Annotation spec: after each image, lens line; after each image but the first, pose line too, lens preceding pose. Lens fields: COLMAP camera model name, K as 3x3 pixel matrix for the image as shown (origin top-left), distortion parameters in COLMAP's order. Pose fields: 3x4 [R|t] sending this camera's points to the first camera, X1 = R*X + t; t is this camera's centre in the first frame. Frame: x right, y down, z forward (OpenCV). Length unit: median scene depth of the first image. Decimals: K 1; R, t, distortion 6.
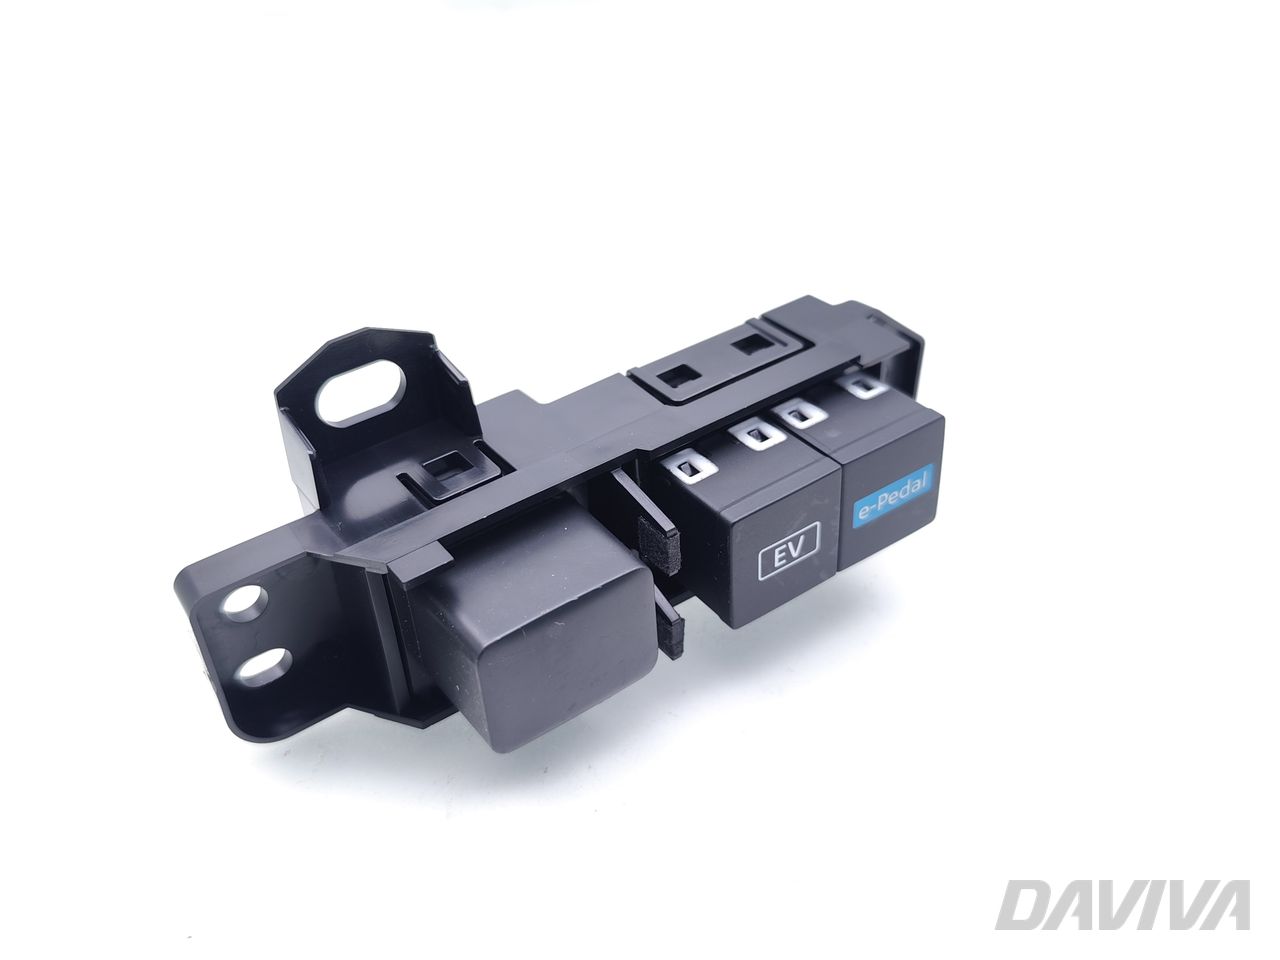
lens RADIAL K [[1248.6, 0, 640.0], [0, 1248.6, 480.0], [0, 0, 1]] dist [0.009105, 0.004145]
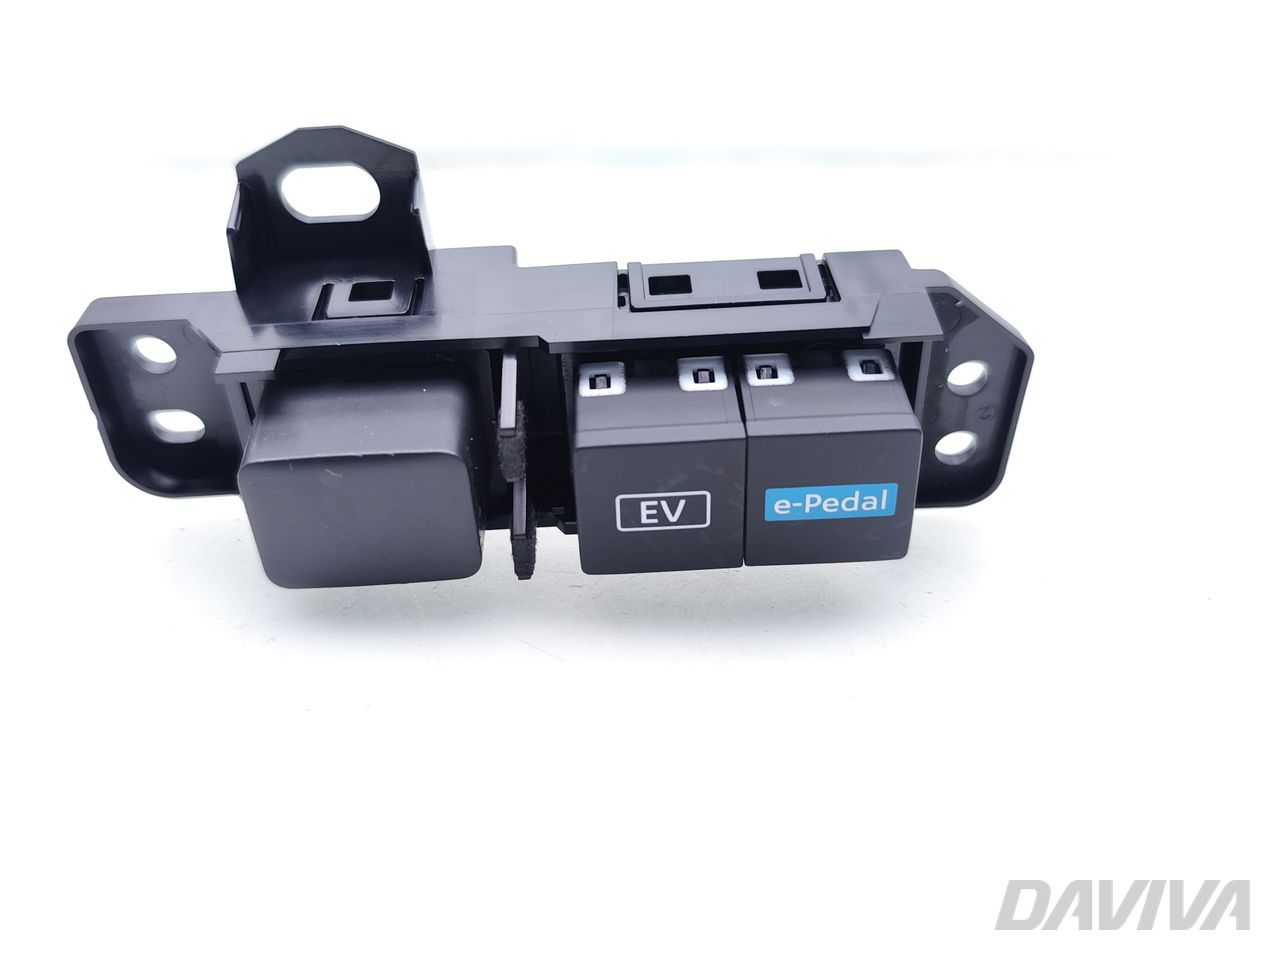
lens RADIAL K [[1248.6, 0, 640.0], [0, 1248.6, 480.0], [0, 0, 1]] dist [0.009105, 0.004145]
pose [[0.836827, 0.357746, -0.414414, 0.443909], [-0.333677, 0.933404, 0.131972, -0.068236], [0.434029, 0.027843, 0.900469, 0.232028]]
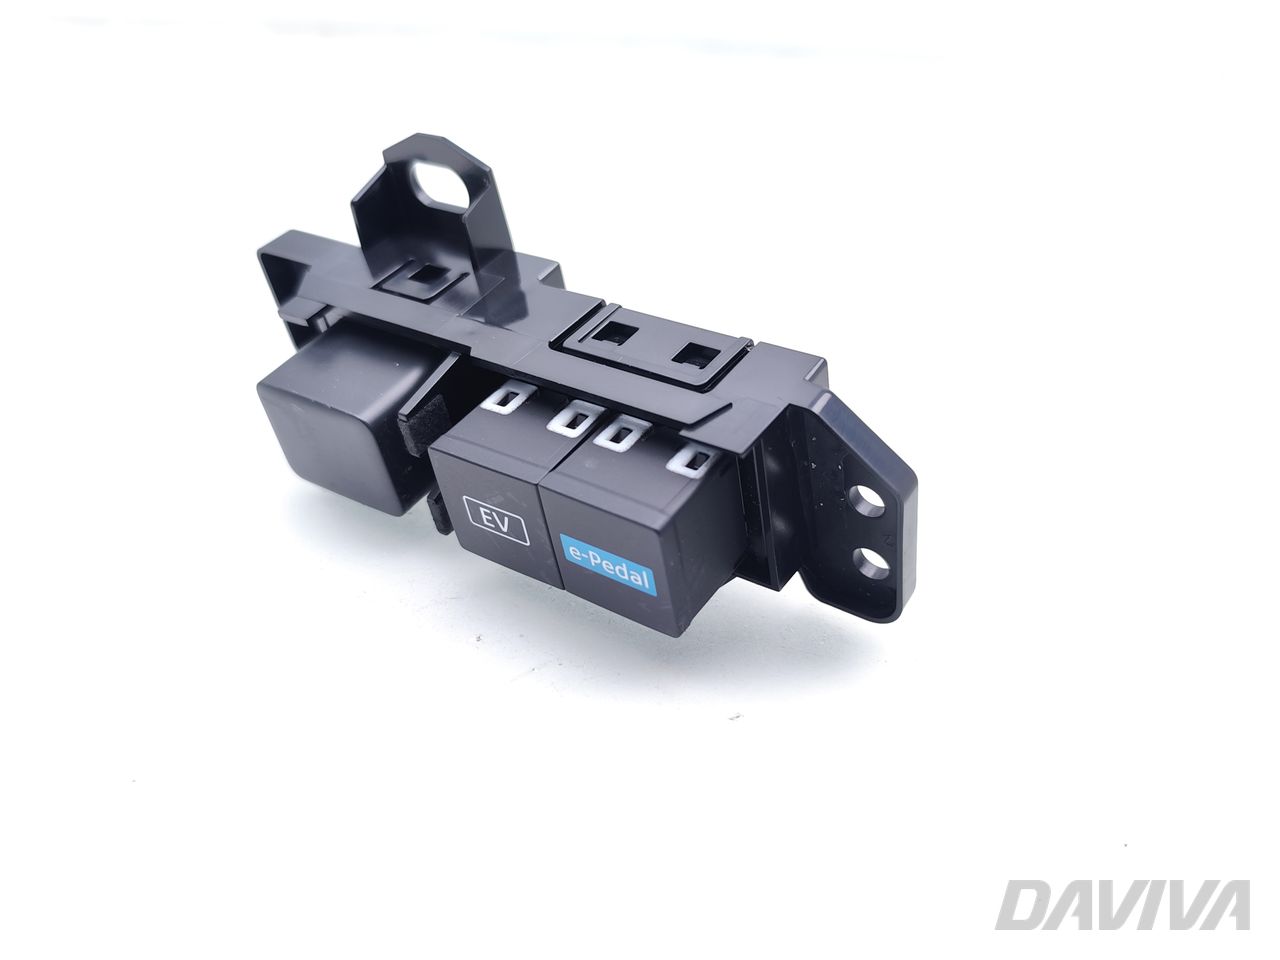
lens RADIAL K [[1248.6, 0, 640.0], [0, 1248.6, 480.0], [0, 0, 1]] dist [0.009105, 0.004145]
pose [[0.340709, 0.610155, -0.715282, 0.843185], [-0.448218, 0.774192, 0.446908, -0.460279], [0.826449, 0.168336, 0.537257, 0.549531]]
